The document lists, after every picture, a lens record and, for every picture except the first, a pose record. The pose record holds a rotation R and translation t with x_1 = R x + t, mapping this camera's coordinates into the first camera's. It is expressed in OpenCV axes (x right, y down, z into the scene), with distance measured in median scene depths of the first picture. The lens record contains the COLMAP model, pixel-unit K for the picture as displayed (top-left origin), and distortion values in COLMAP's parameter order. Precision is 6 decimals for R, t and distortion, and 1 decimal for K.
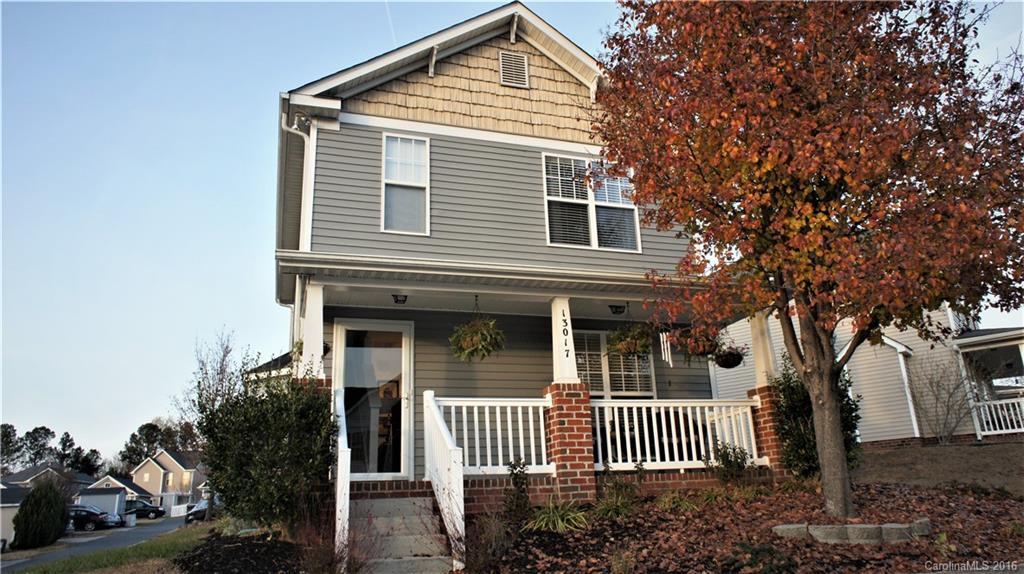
lens RADIAL K [[711.5, 0, 522.7], [0, 711.5, 286.5], [0, 0, 1]] dist [-0.078914, 0.101742]
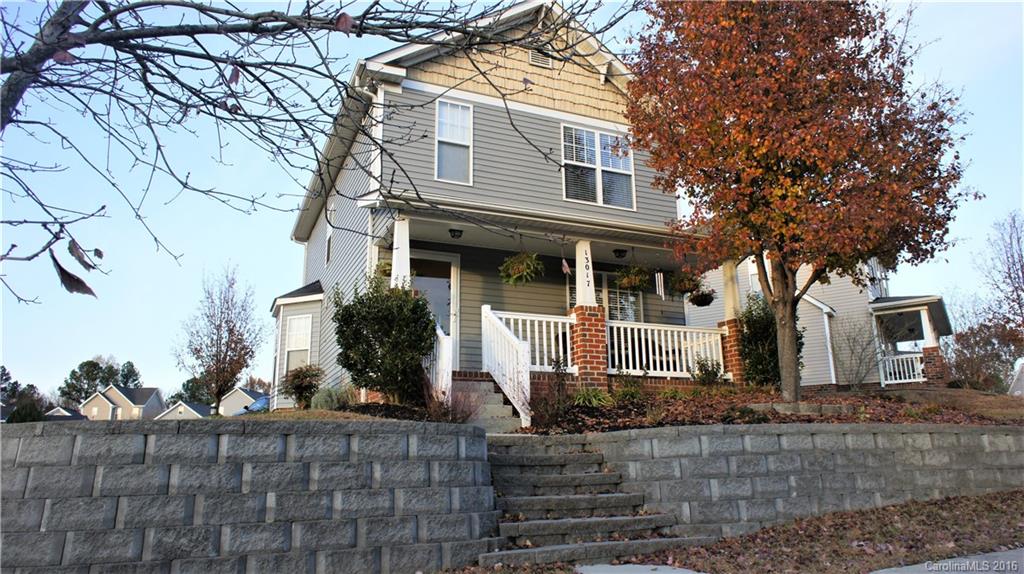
lens RADIAL K [[693.5, 0, 512.0], [0, 693.5, 287.0], [0, 0, 1]] dist [-0.074644, 0.096515]
pose [[0.995875, 0.051742, 0.074534, -0.154405], [-0.055901, 0.996929, 0.054835, 0.035946], [-0.071467, -0.058775, 0.995710, -0.221976]]
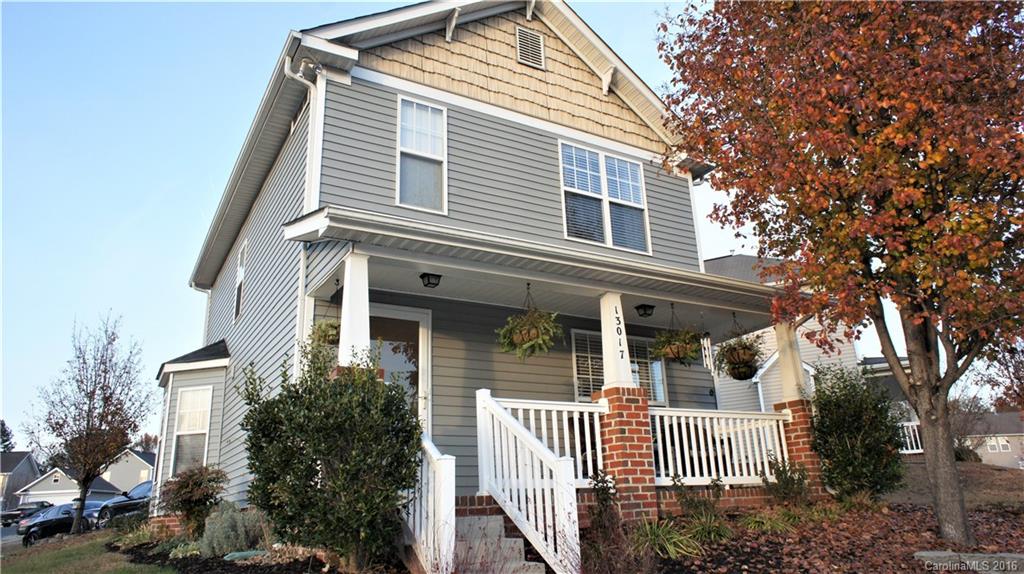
lens RADIAL K [[693.5, 0, 512.0], [0, 693.5, 287.0], [0, 0, 1]] dist [-0.074644, 0.096515]
pose [[0.979523, 0.070272, 0.188669, -0.225047], [-0.066730, 0.997456, -0.025068, 0.036564], [-0.189951, 0.011964, 0.981721, 0.149259]]
